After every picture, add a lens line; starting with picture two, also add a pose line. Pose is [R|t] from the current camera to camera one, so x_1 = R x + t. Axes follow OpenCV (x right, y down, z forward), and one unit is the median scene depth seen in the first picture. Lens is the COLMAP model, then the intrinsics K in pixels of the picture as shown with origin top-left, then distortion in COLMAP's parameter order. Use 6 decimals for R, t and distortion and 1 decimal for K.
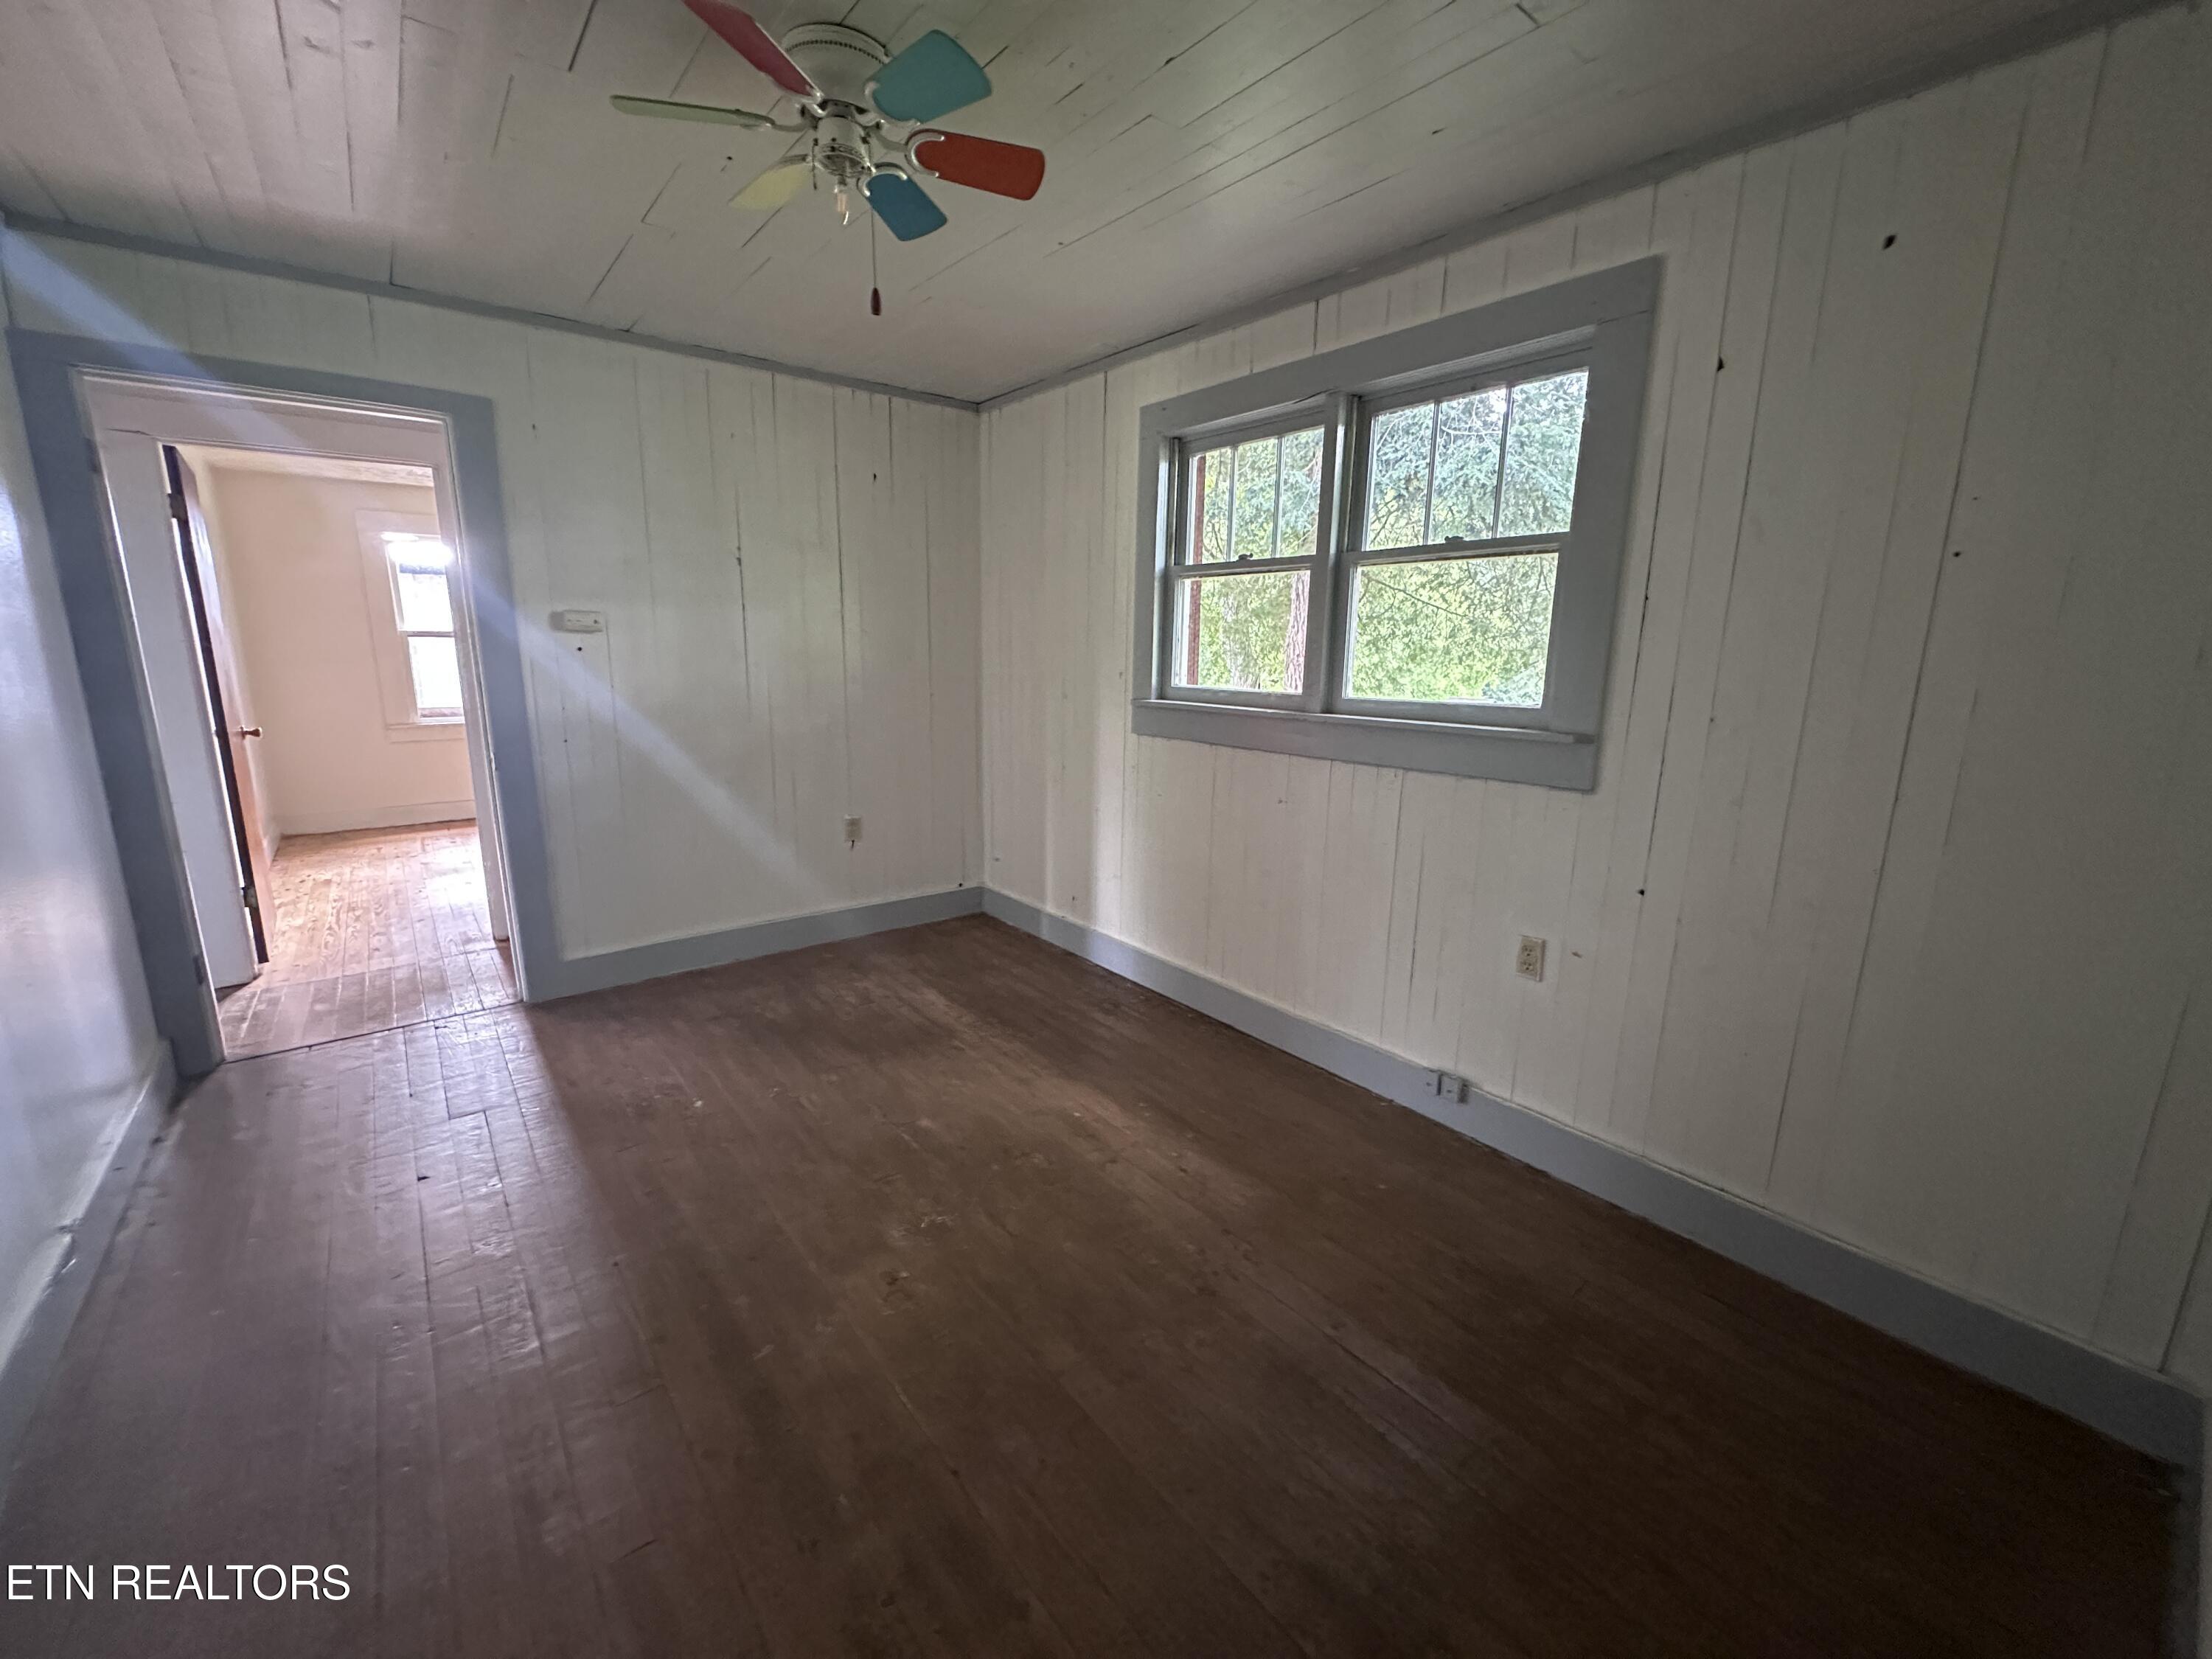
lens RADIAL K [[884.6, 0, 1075.9], [0, 884.6, 816.5], [0, 0, 1]] dist [0.000280, 0.000031]
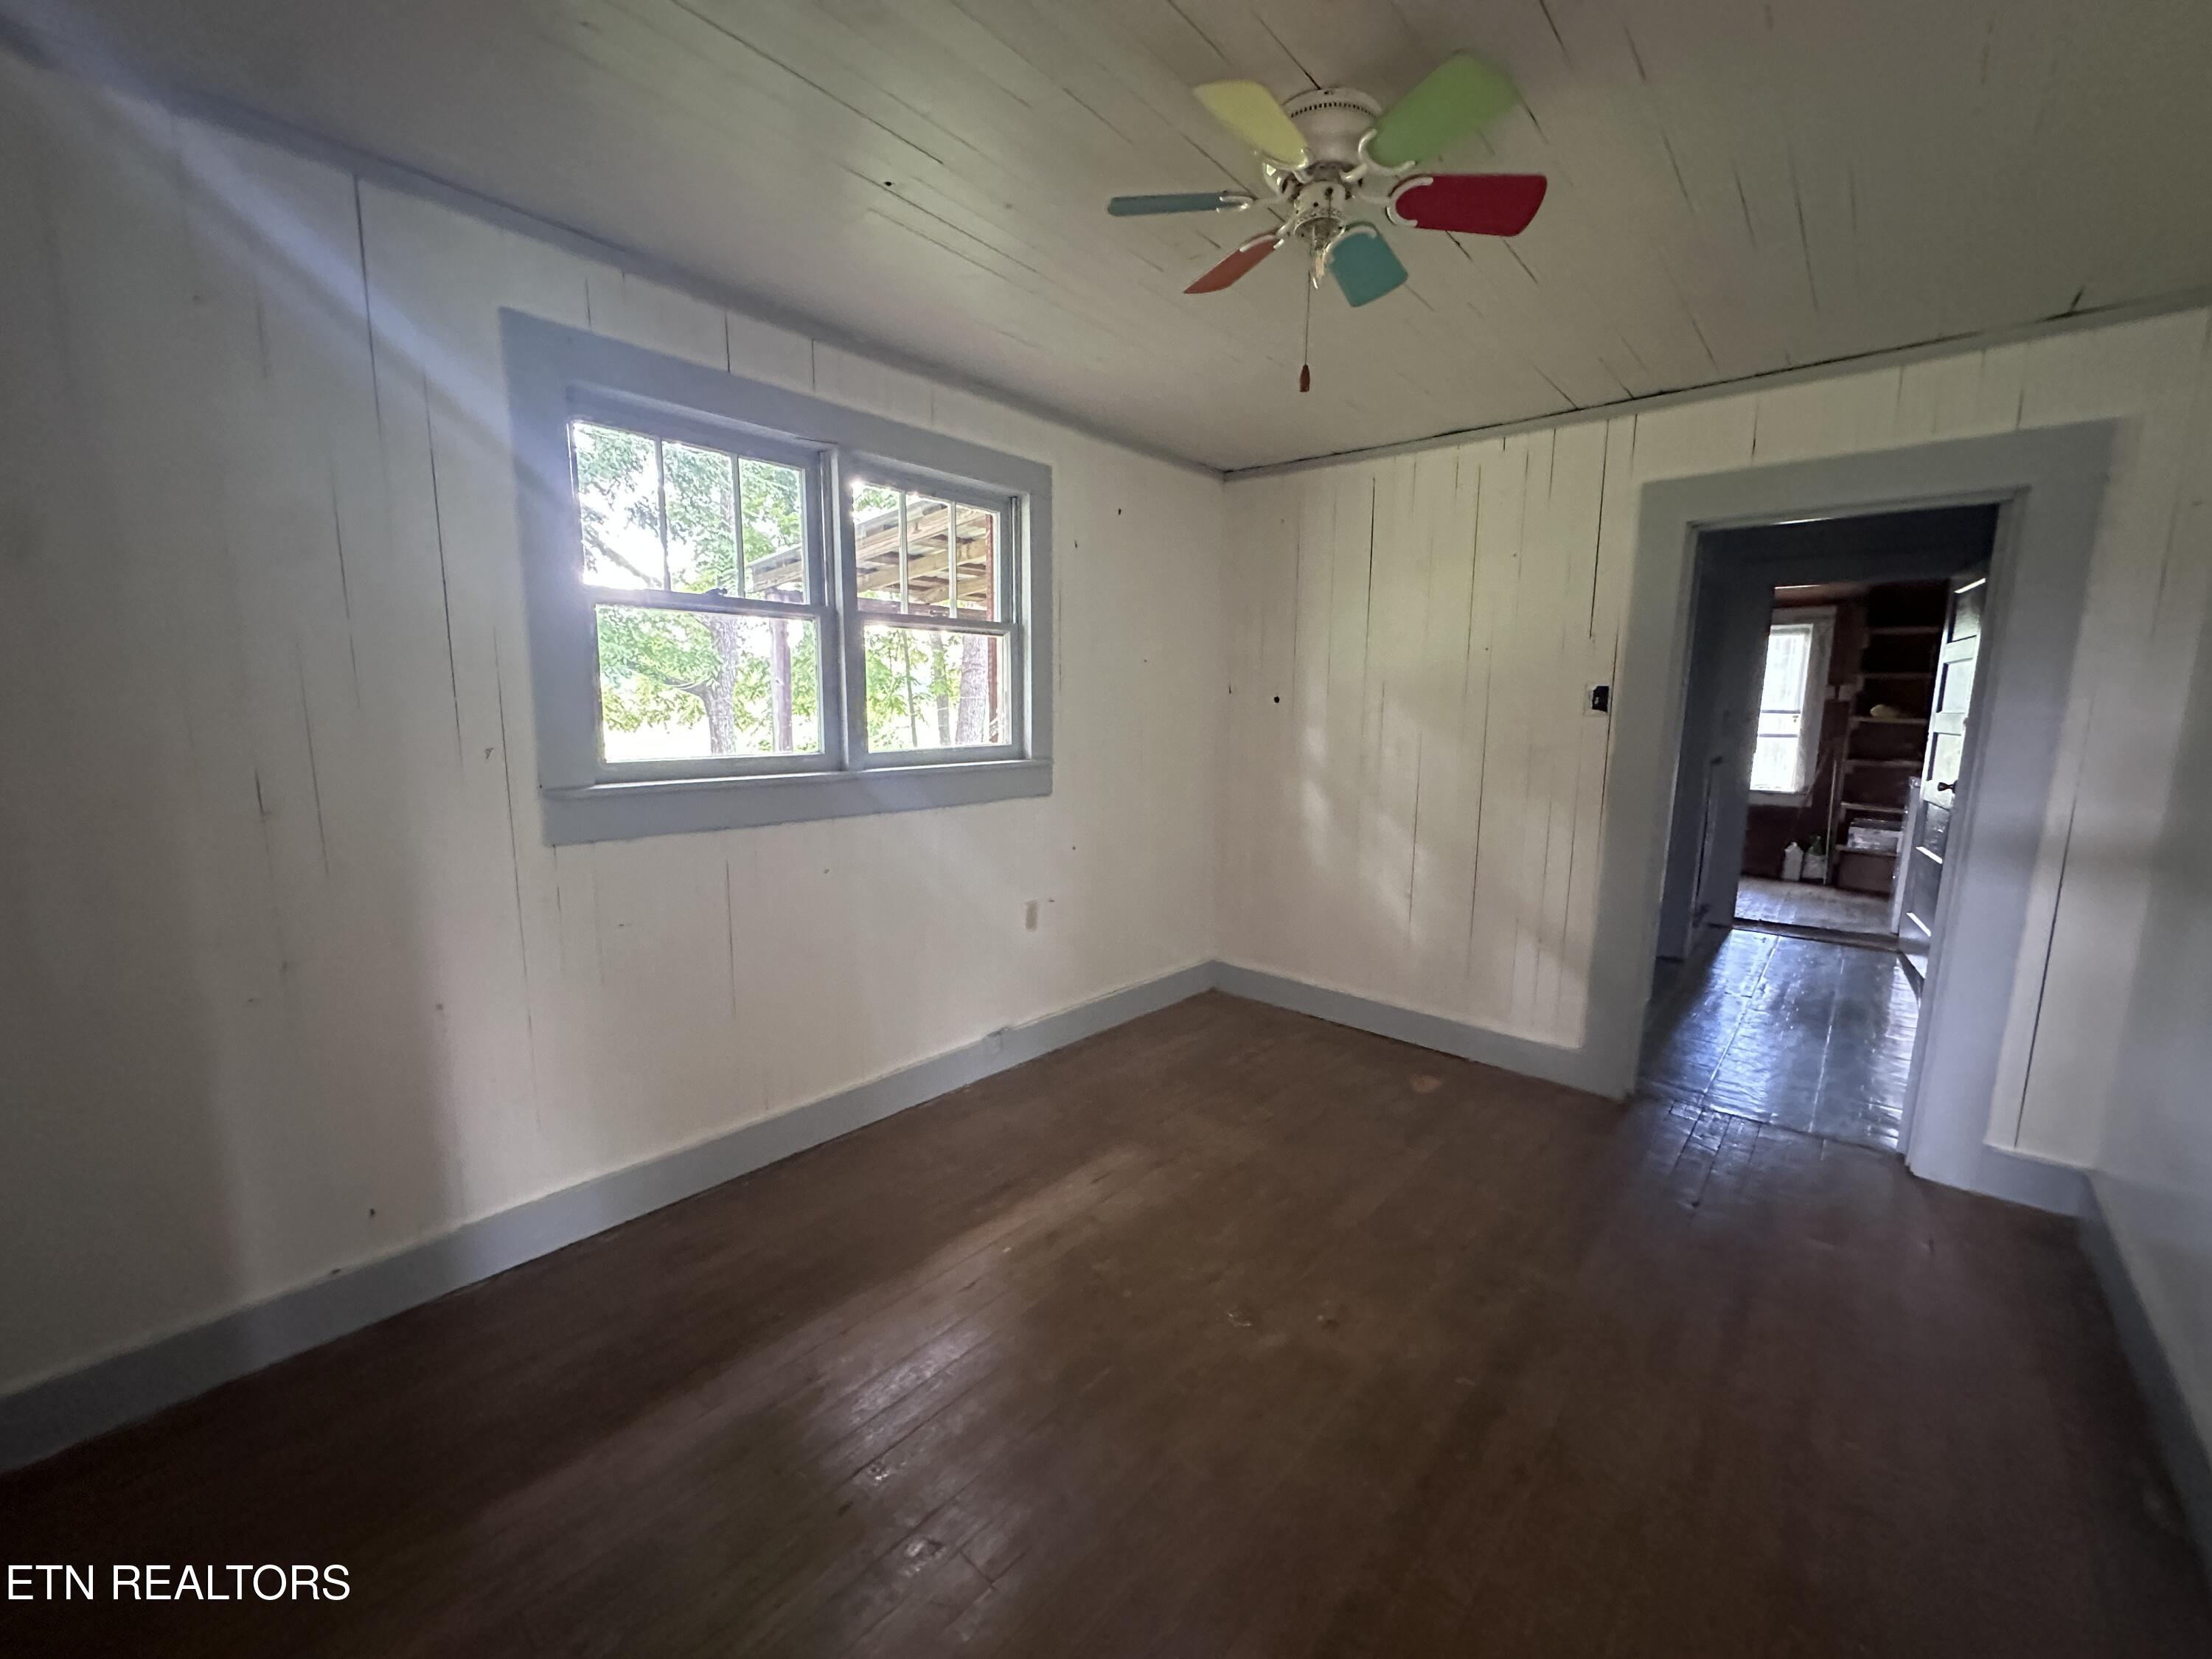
lens RADIAL K [[885.4, 0, 1106.0], [0, 885.4, 829.5], [0, 0, 1]] dist [-0.003113, 0.000228]
pose [[-0.186669, -0.152865, 0.970457, -0.785201], [0.182078, 0.965323, 0.187079, -0.198269], [-0.965403, 0.211621, -0.152362, 0.951306]]
